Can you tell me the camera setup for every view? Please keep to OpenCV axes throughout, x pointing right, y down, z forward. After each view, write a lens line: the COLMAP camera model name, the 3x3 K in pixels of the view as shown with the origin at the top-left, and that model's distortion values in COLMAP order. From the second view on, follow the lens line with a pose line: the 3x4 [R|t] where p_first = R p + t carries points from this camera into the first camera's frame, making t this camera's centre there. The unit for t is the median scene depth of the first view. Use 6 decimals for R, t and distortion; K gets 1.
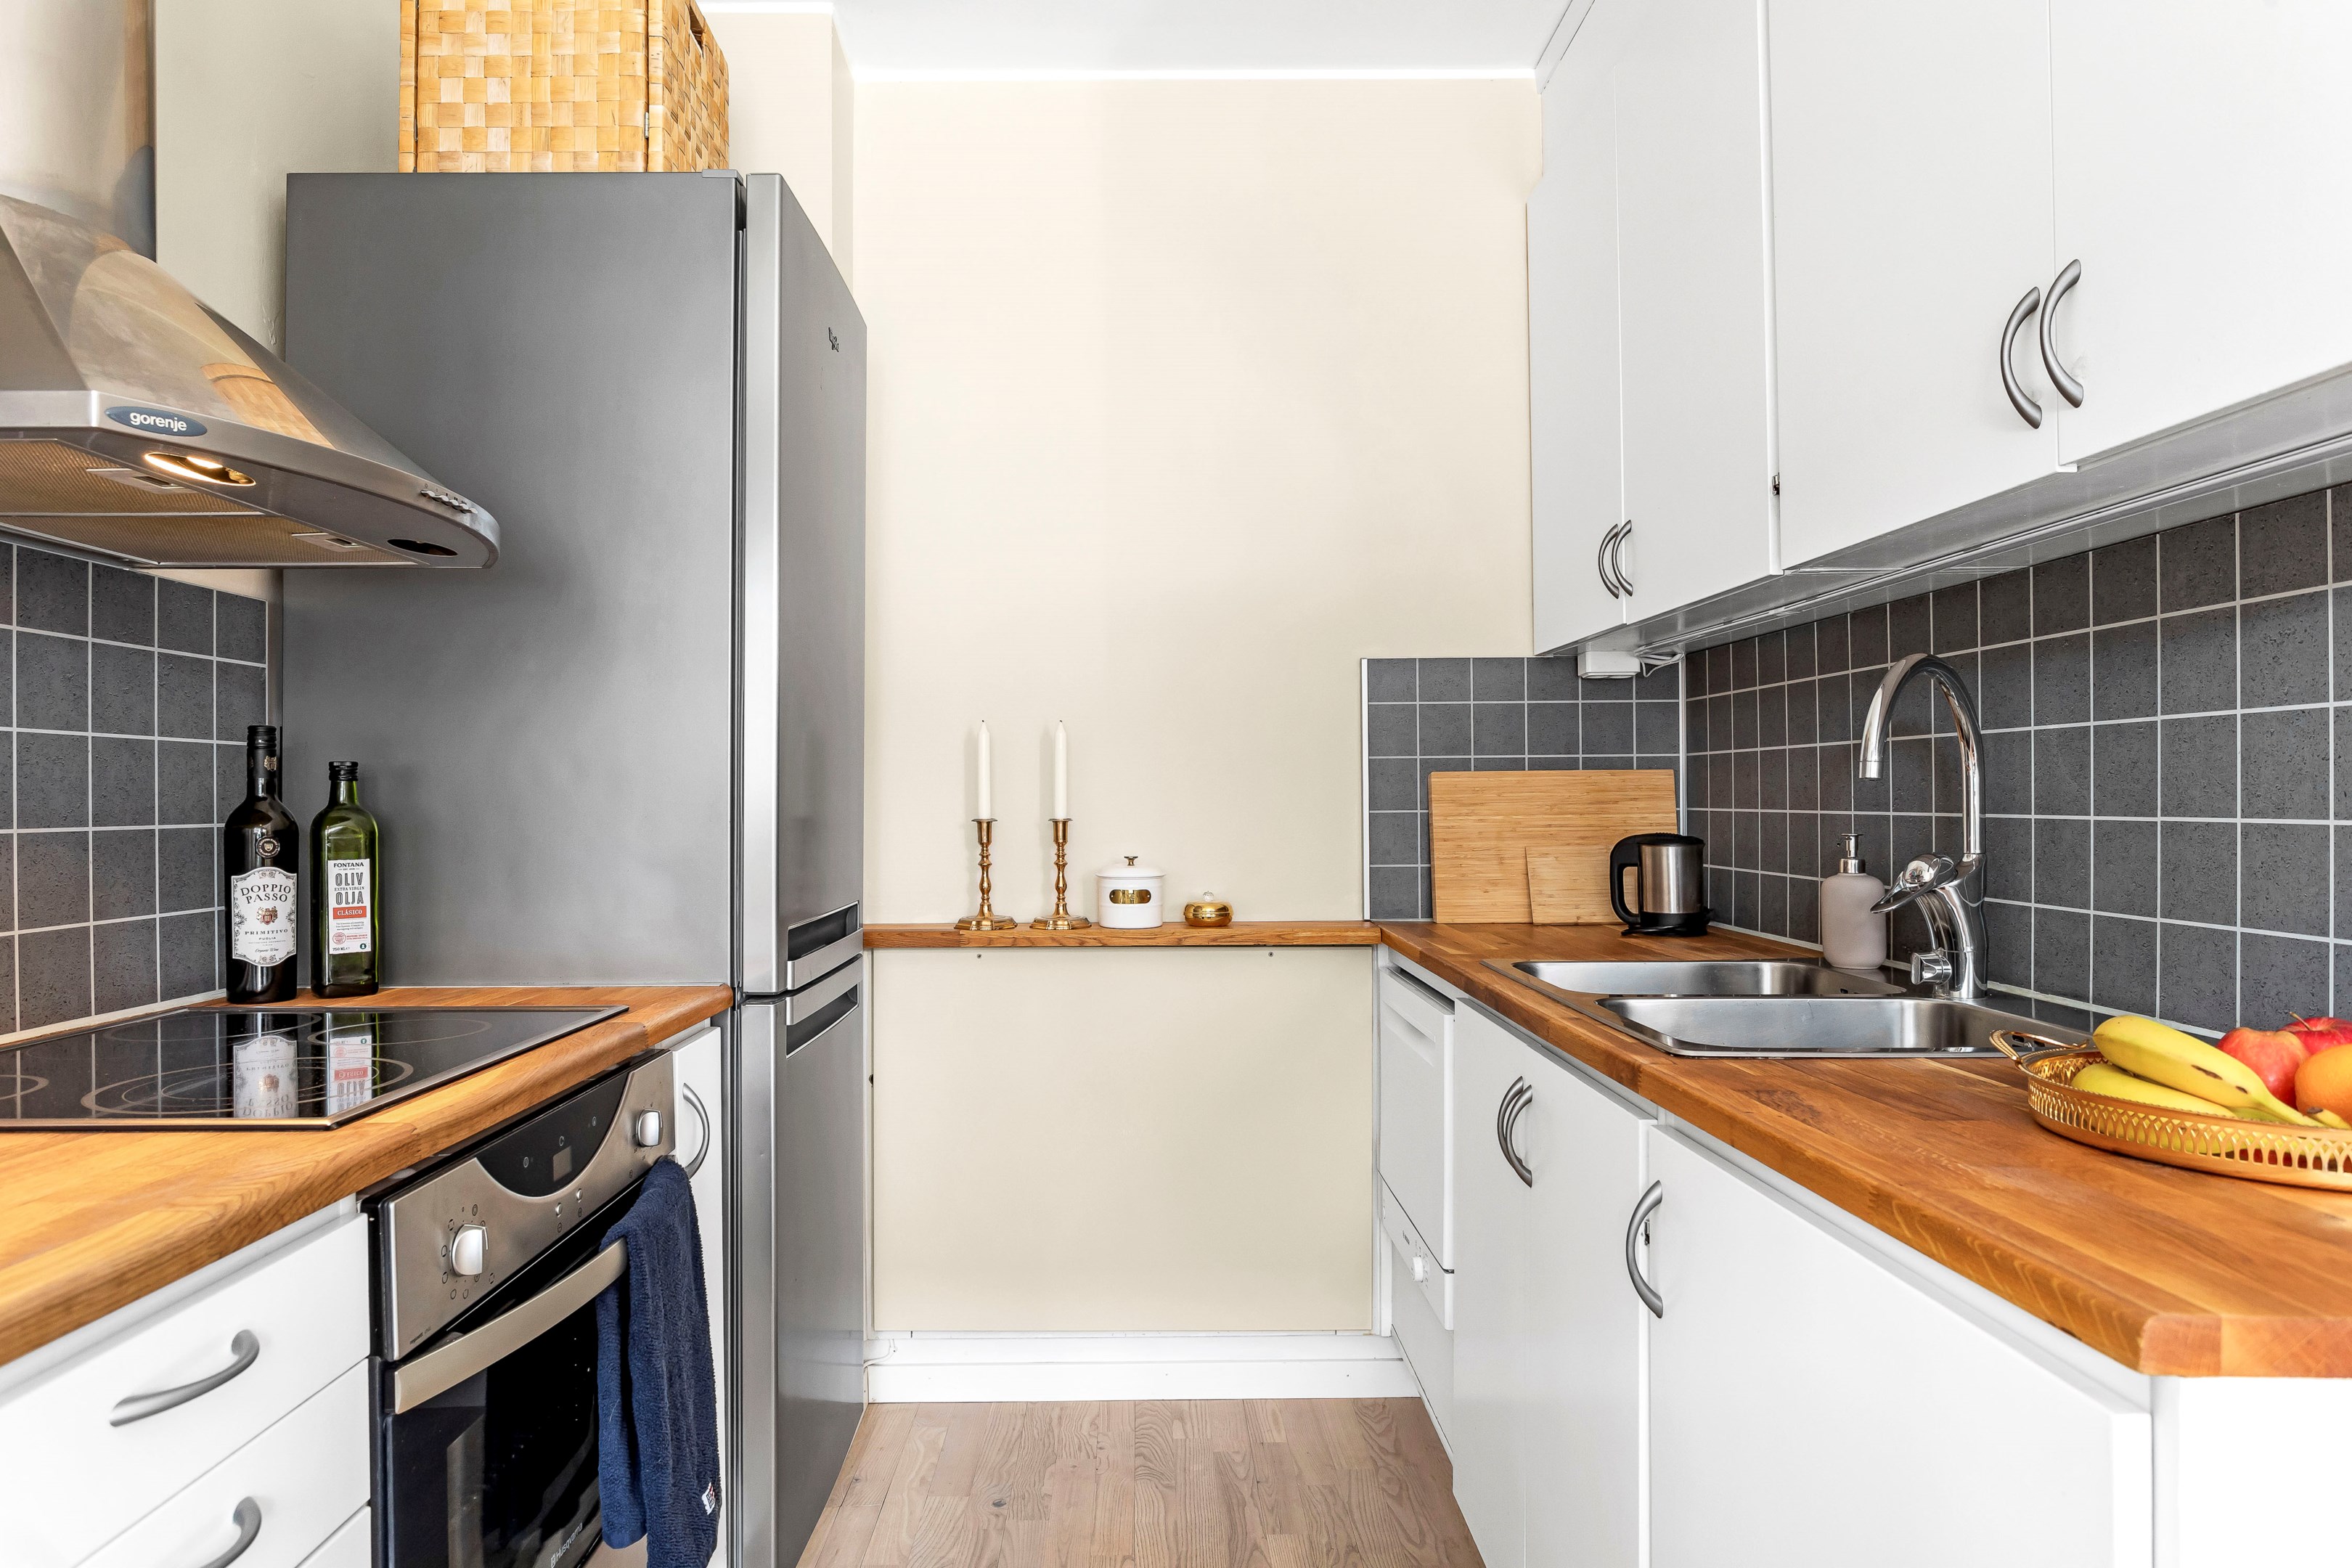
lens RADIAL K [[1499.4, 0, 1165.2], [0, 1499.4, 786.7], [0, 0, 1]] dist [-0.007104, 0.000810]
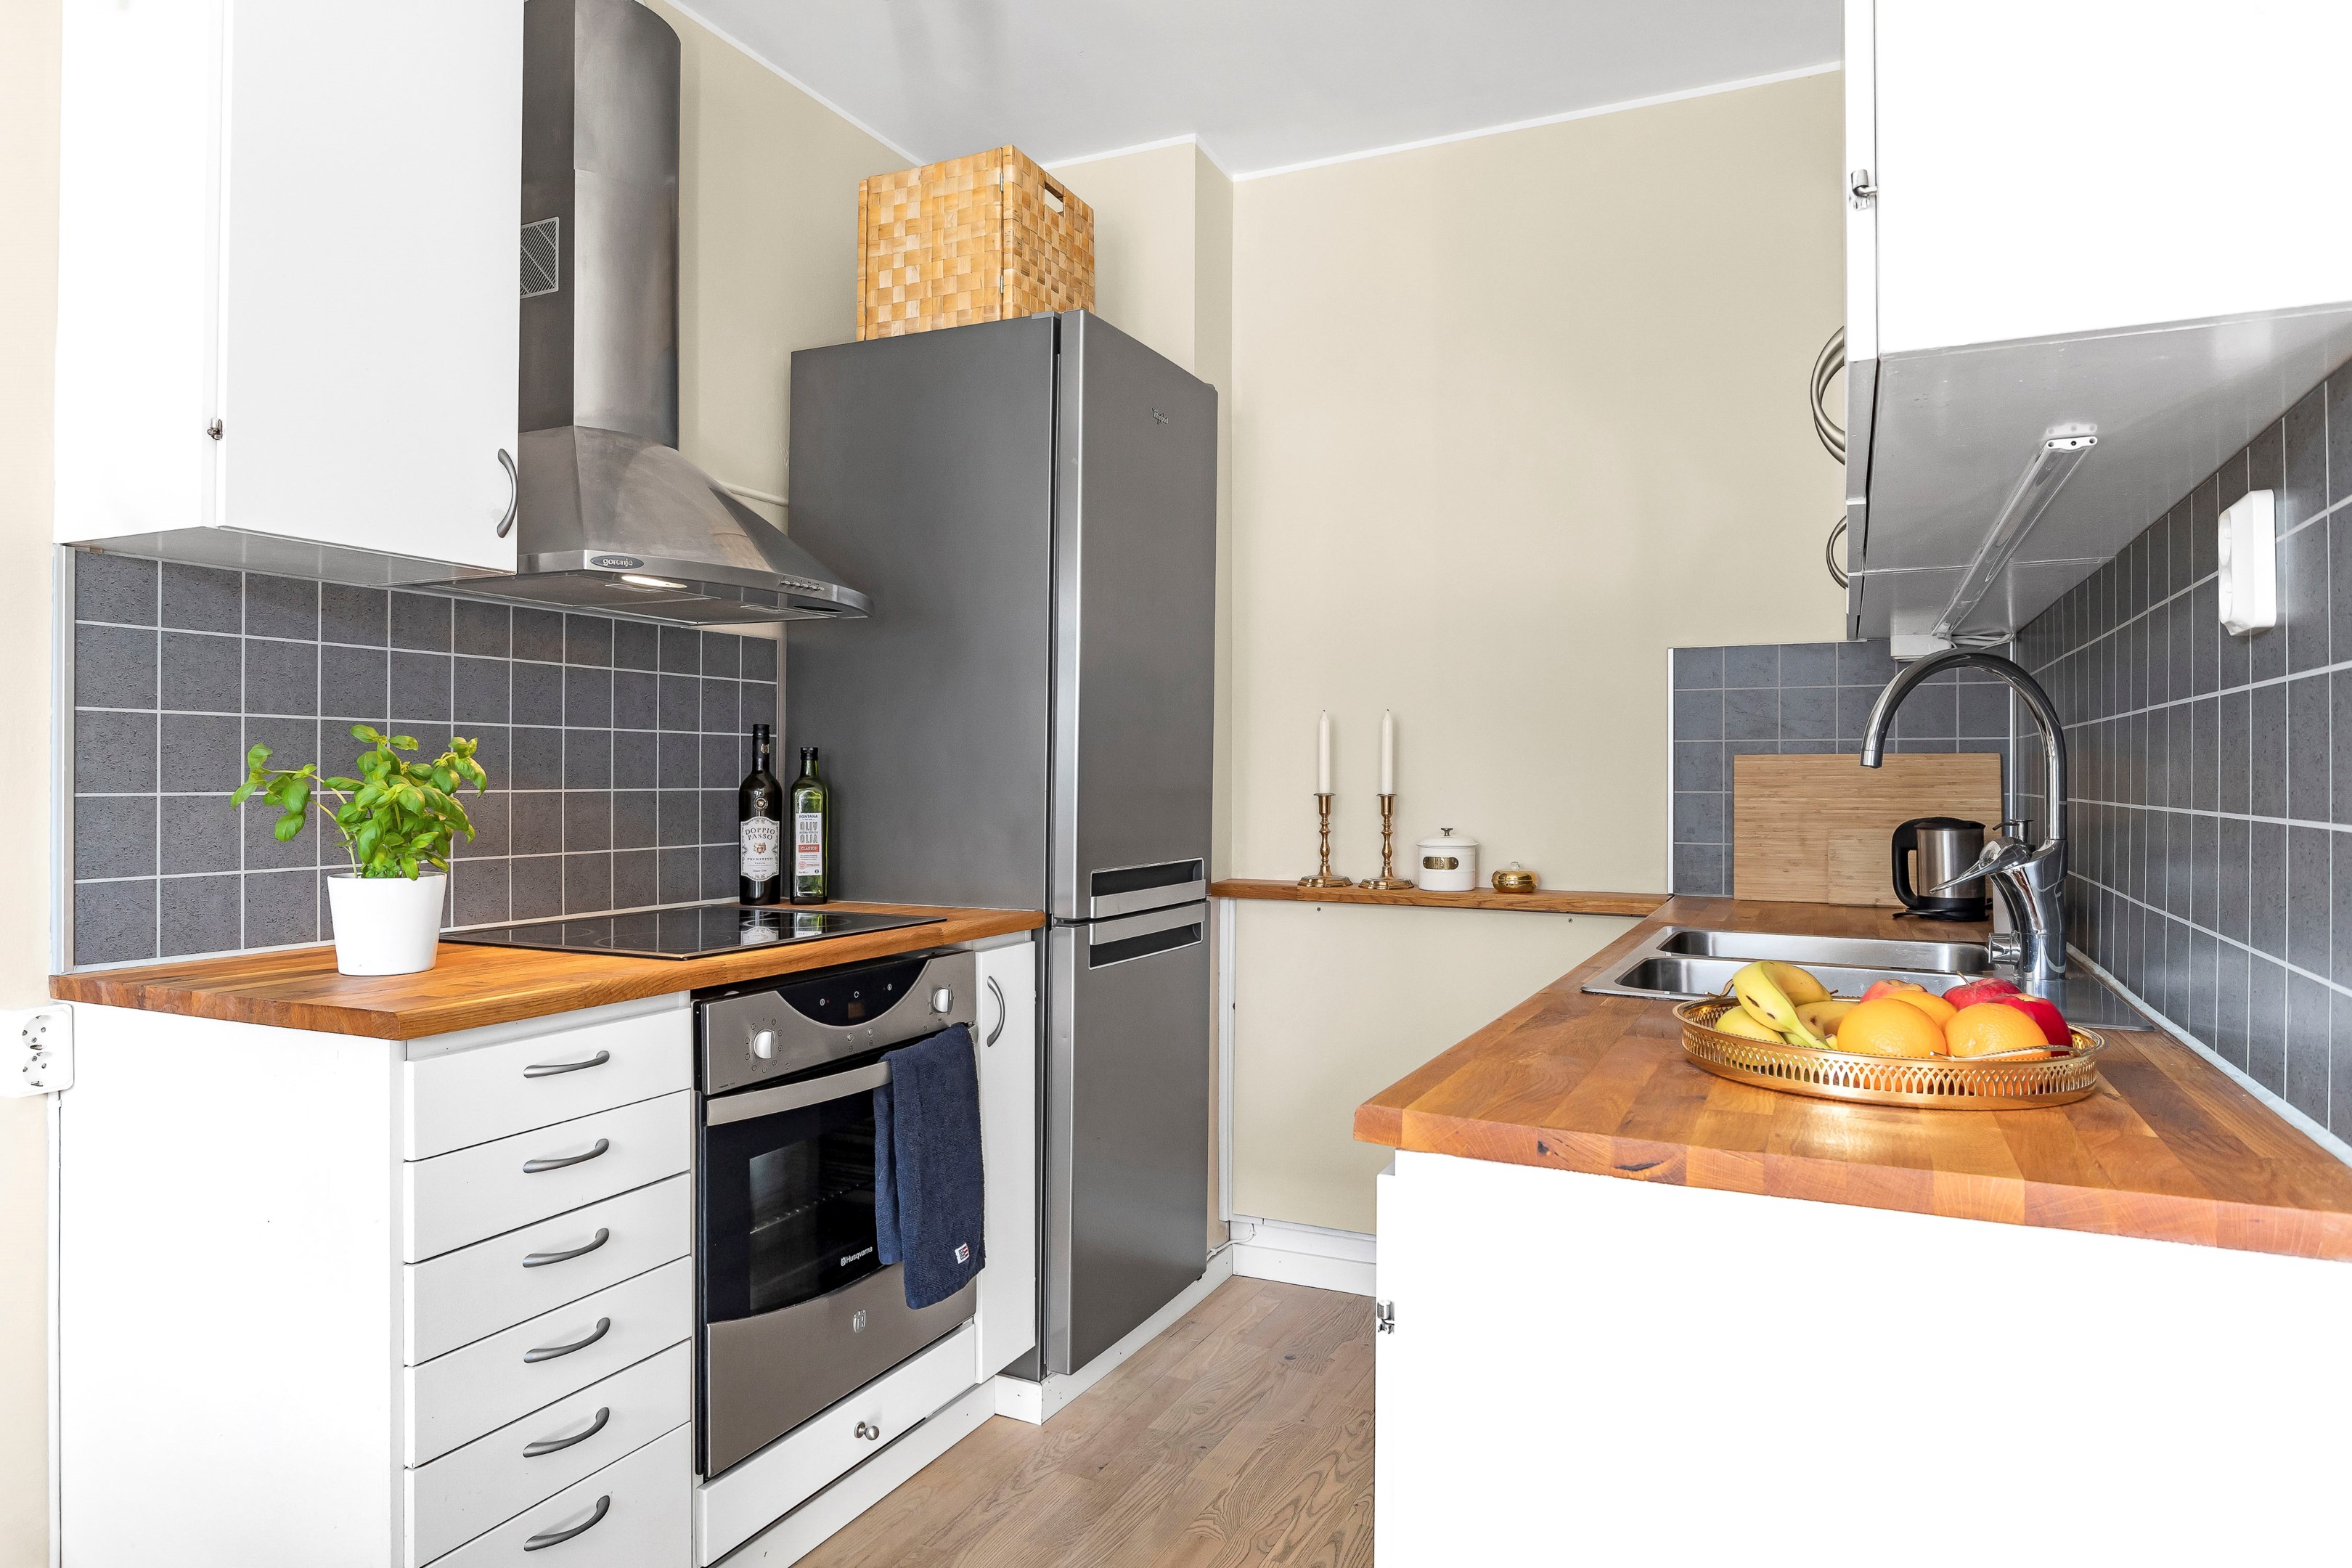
lens RADIAL K [[1510.4, 0, 1094.6], [0, 1510.4, 757.1], [0, 0, 1]] dist [-0.005404, -0.000504]
pose [[0.886151, 0.004052, -0.463378, 0.373076], [-0.005283, 0.999985, -0.001360, -0.006005], [0.463366, 0.003653, 0.886159, -0.188985]]
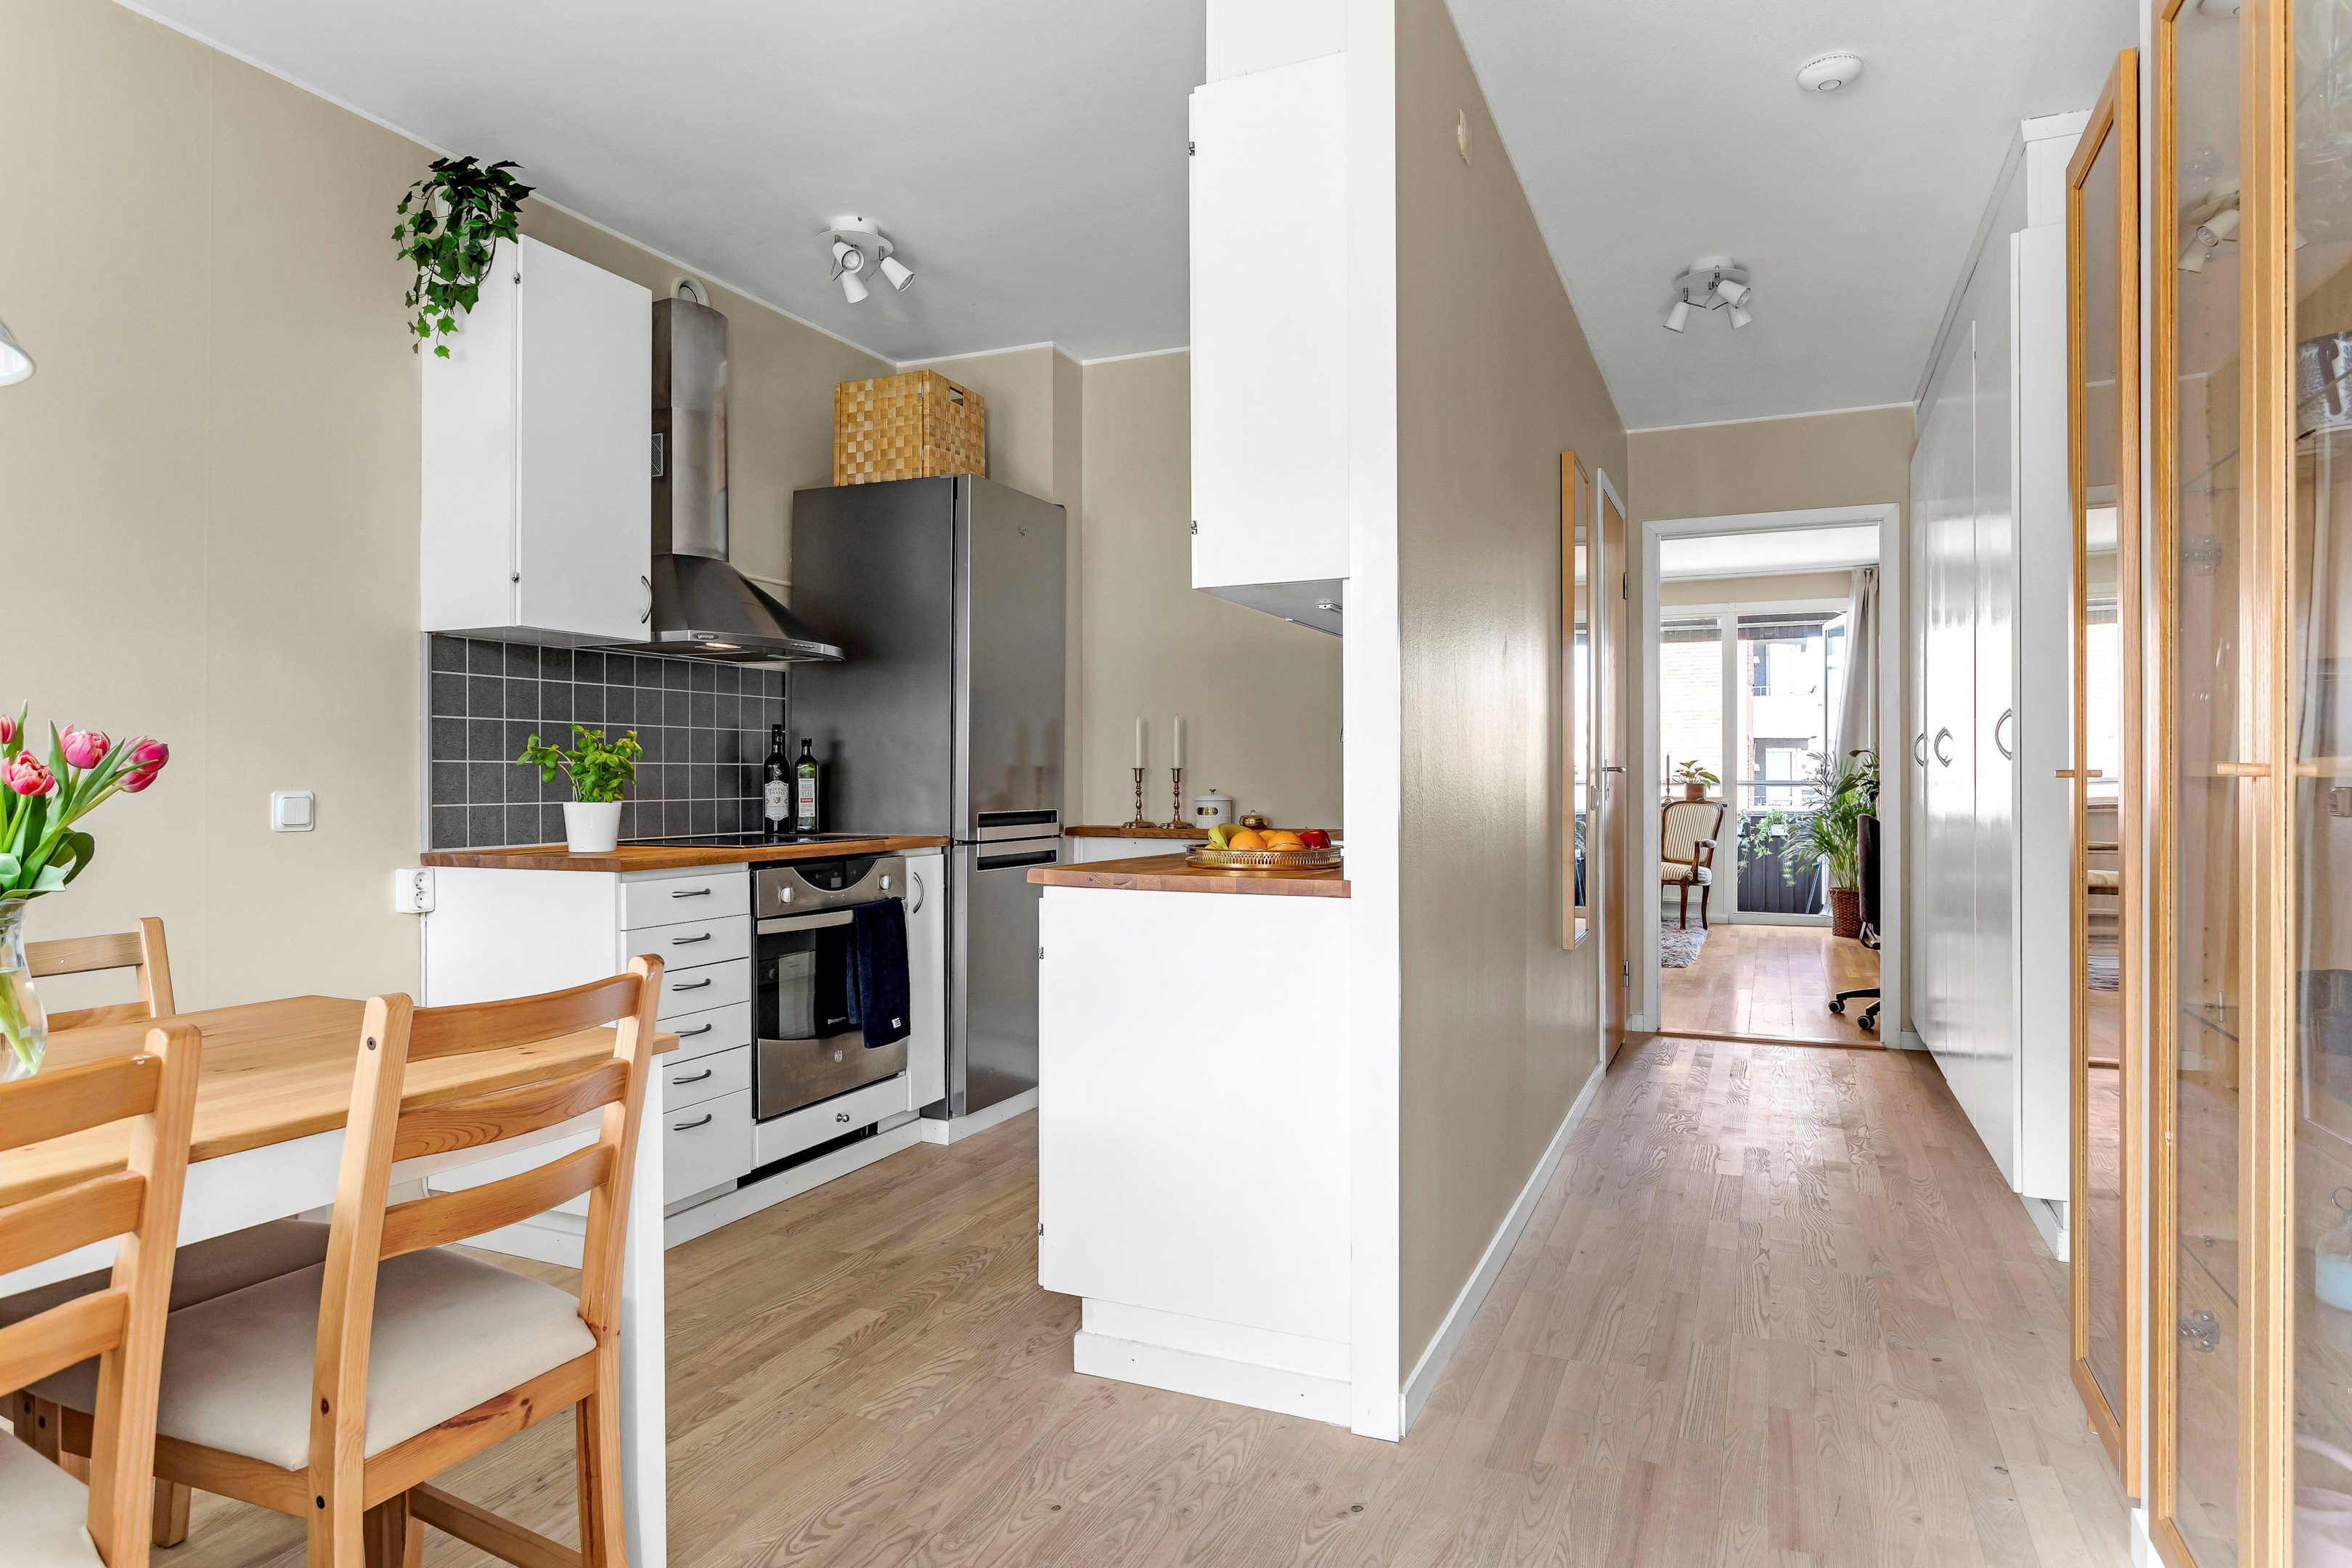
lens RADIAL K [[1419.0, 0, 1062.2], [0, 1419.0, 758.4], [0, 0, 1]] dist [-0.003226, 0.002253]
pose [[0.886612, 0.000193, -0.462514, 0.822529], [-0.000687, 0.999999, -0.000900, 0.016203], [0.462513, 0.001115, 0.886612, -0.791035]]
